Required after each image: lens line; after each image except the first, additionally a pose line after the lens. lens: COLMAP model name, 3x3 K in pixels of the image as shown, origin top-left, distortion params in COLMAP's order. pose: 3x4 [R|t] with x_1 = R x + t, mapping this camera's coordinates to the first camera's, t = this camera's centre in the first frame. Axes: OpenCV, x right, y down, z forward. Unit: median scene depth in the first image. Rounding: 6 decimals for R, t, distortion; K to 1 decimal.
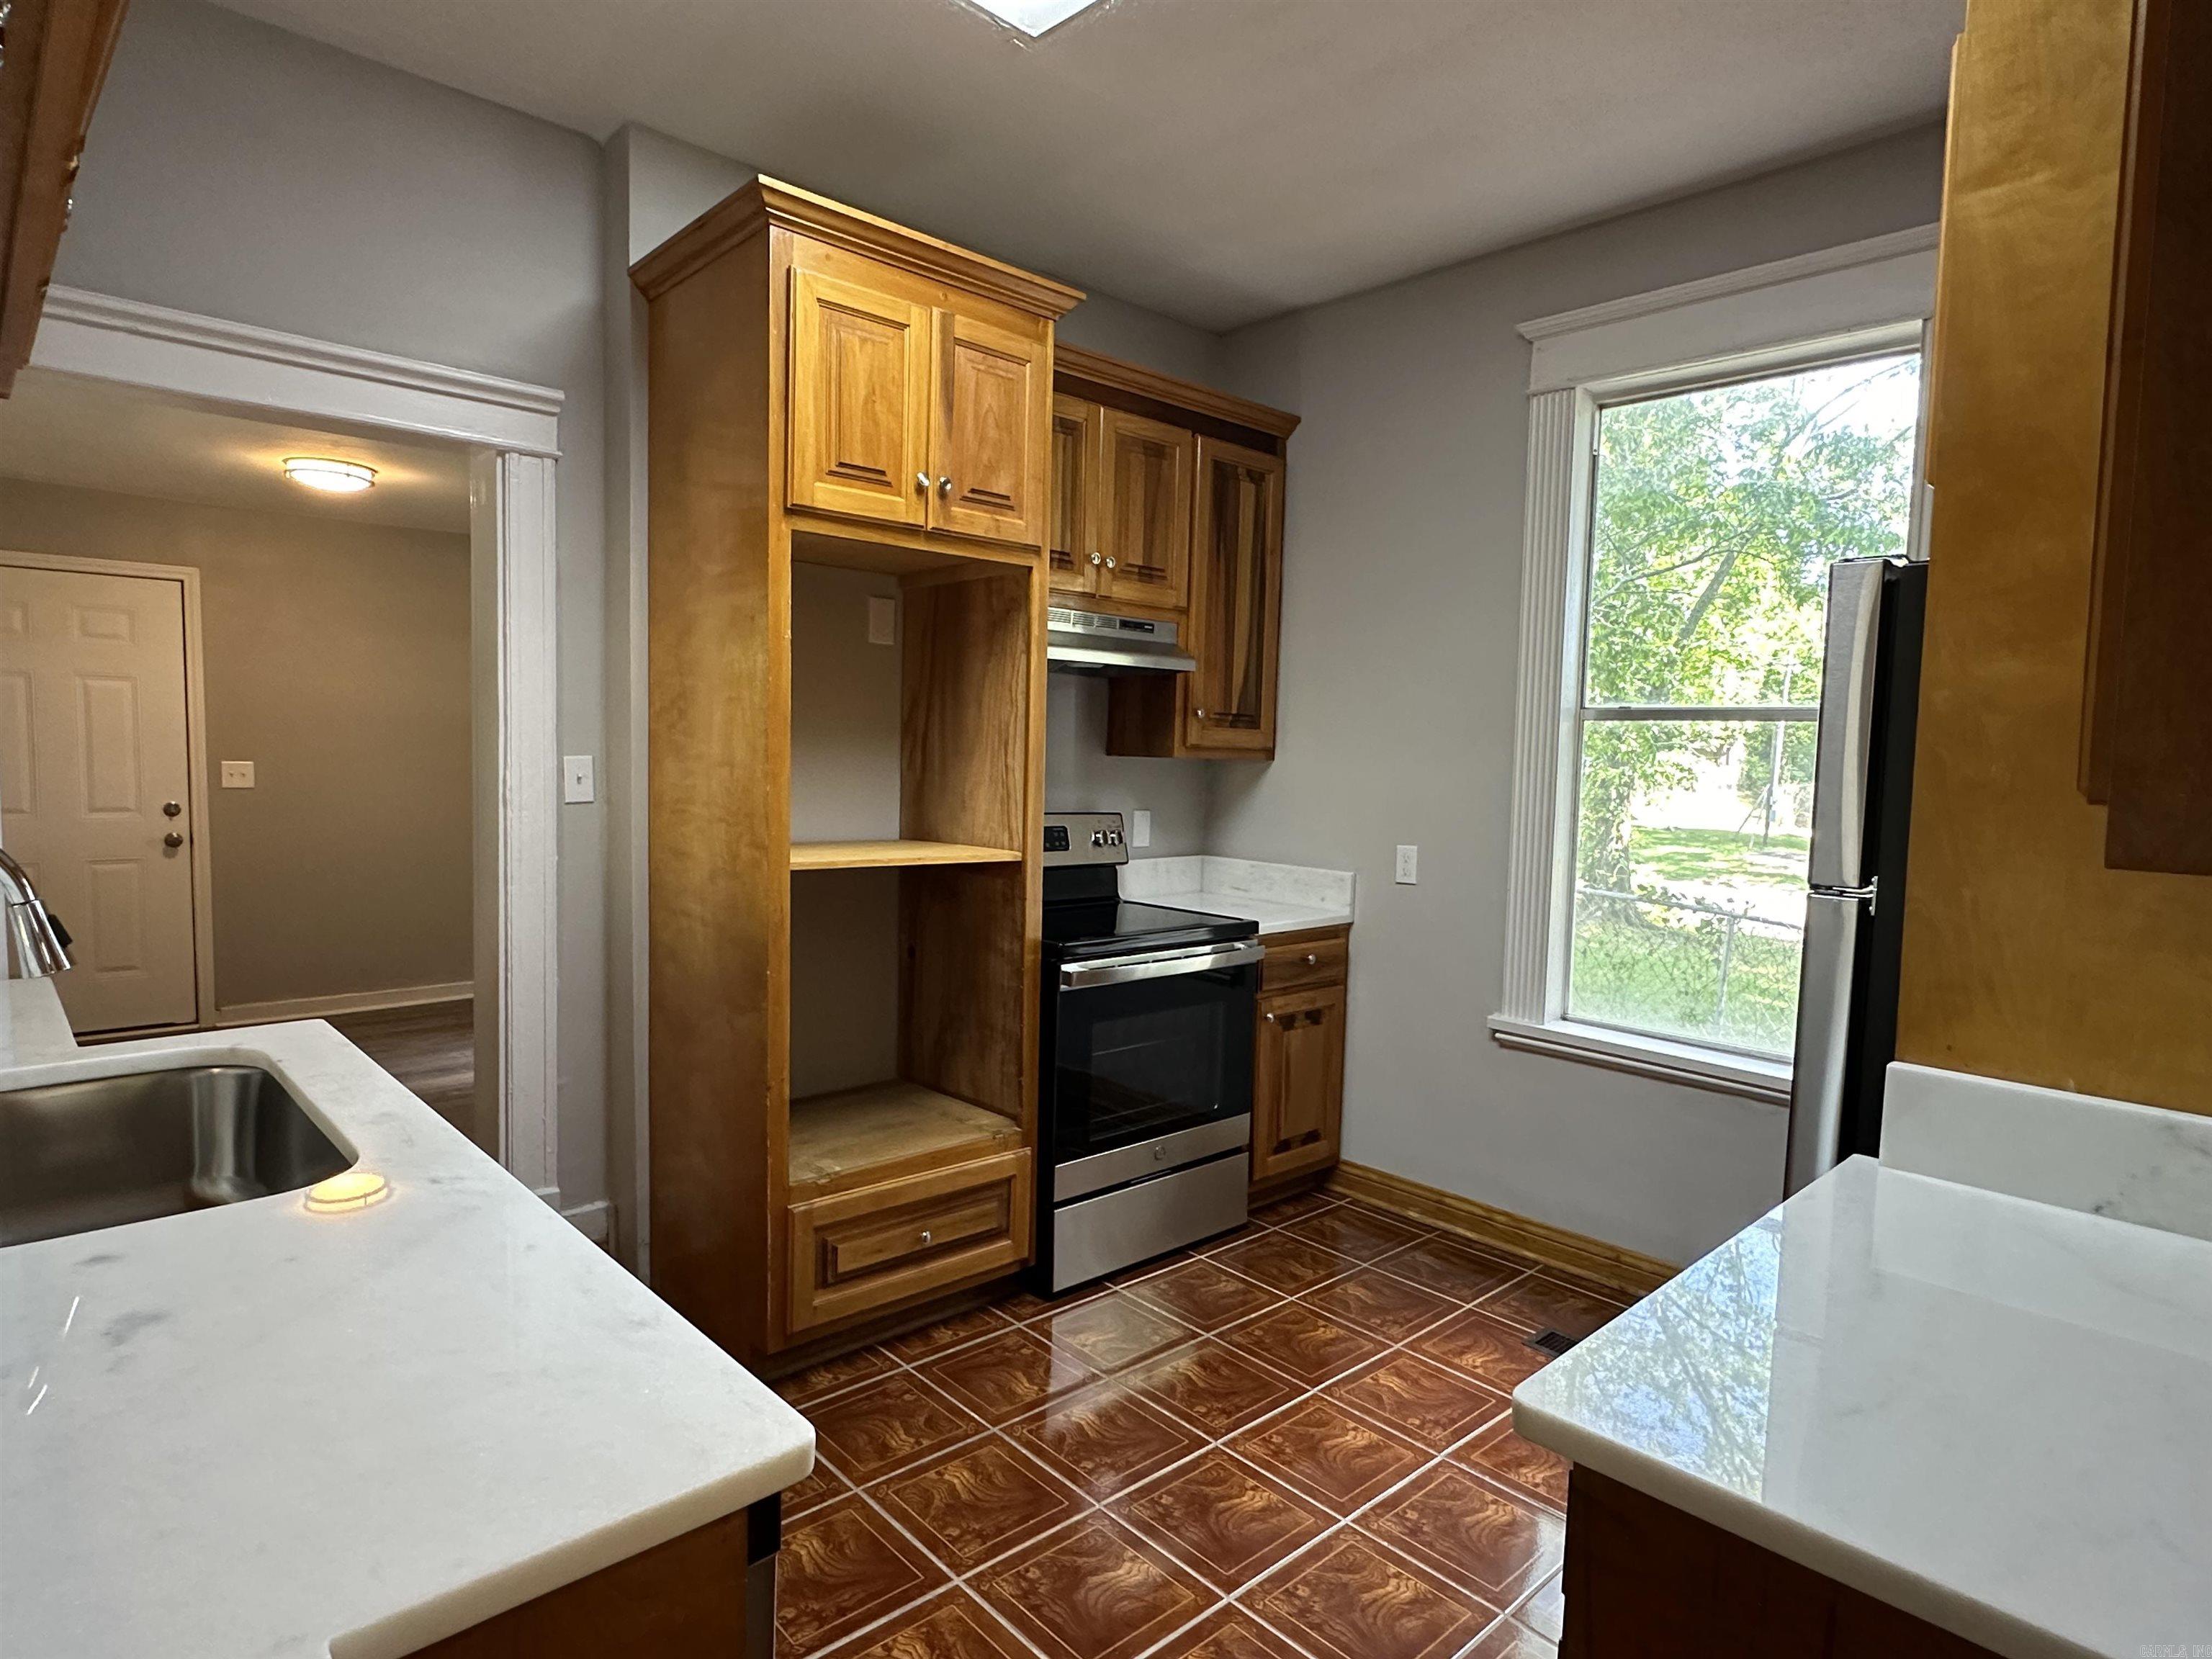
lens RADIAL K [[1224.0, 0, 1113.2], [0, 1224.0, 827.3], [0, 0, 1]] dist [-0.004326, 0.000767]
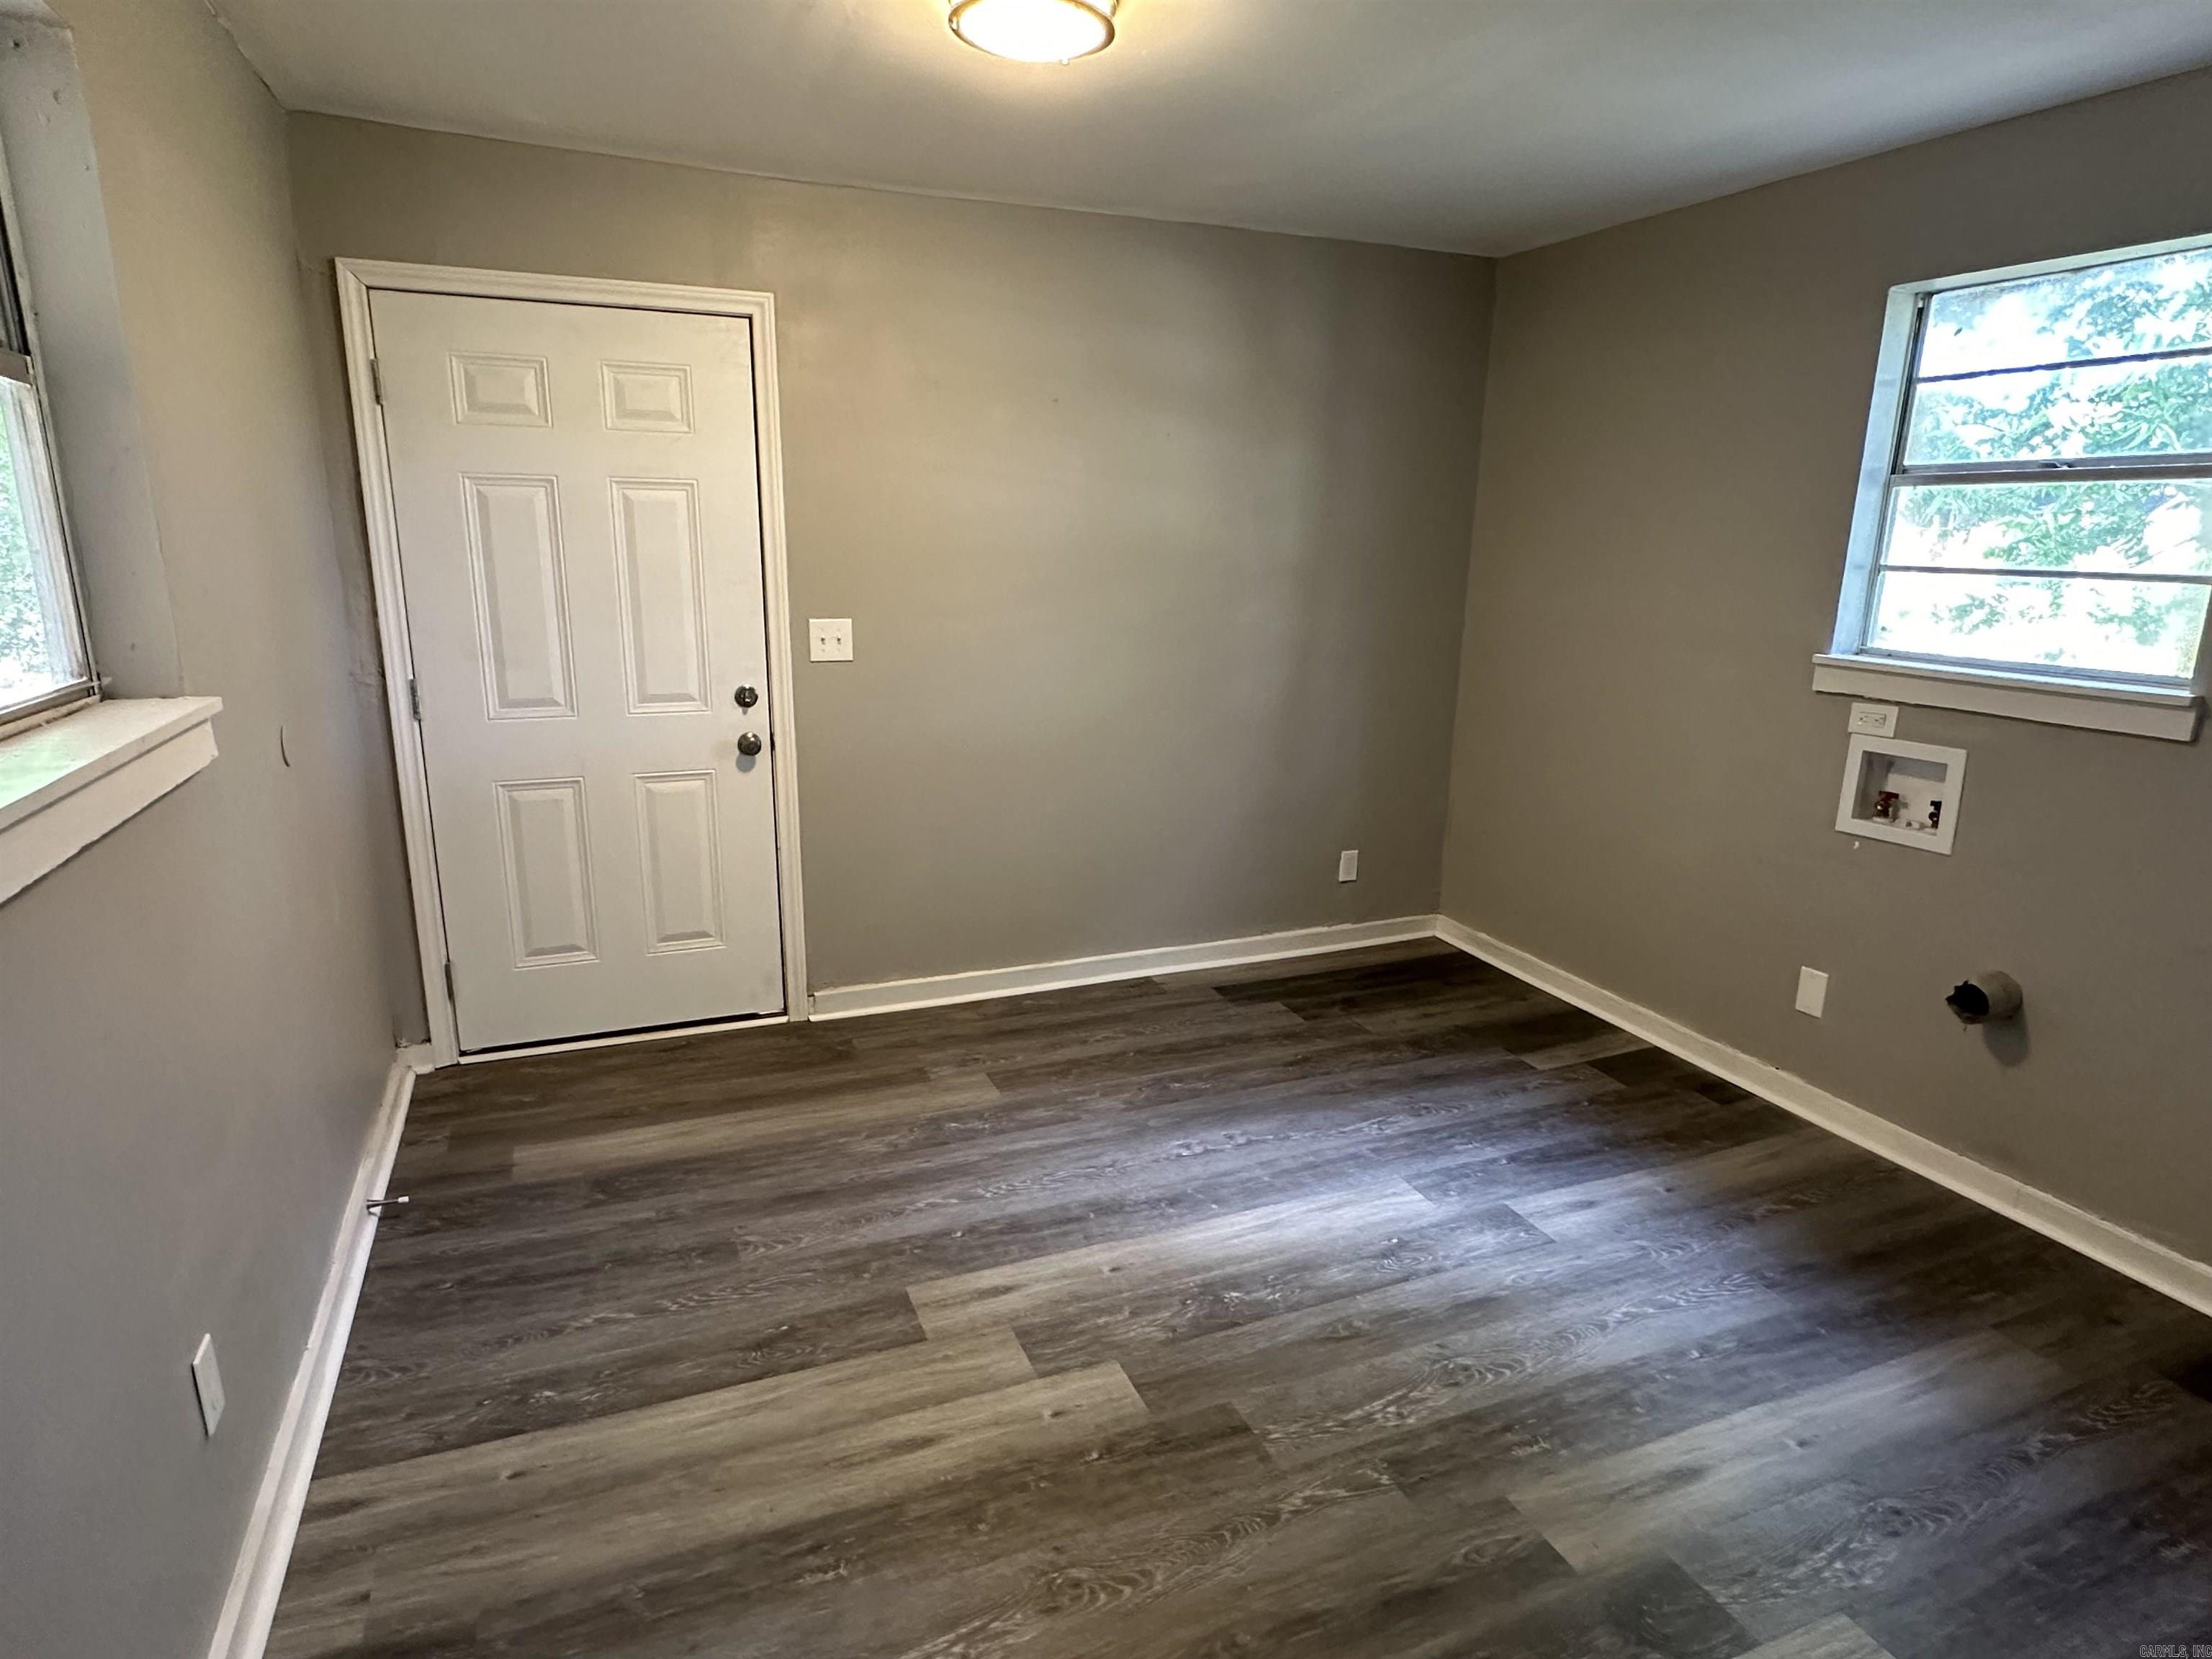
lens RADIAL K [[1224.0, 0, 1096.0], [0, 1224.0, 837.8], [0, 0, 1]] dist [-0.004326, 0.000767]
pose [[0.942281, 0.075623, -0.326171, -0.385181], [-0.019717, 0.985002, 0.171412, -0.055017], [0.334242, -0.155087, 0.929640, 0.456152]]
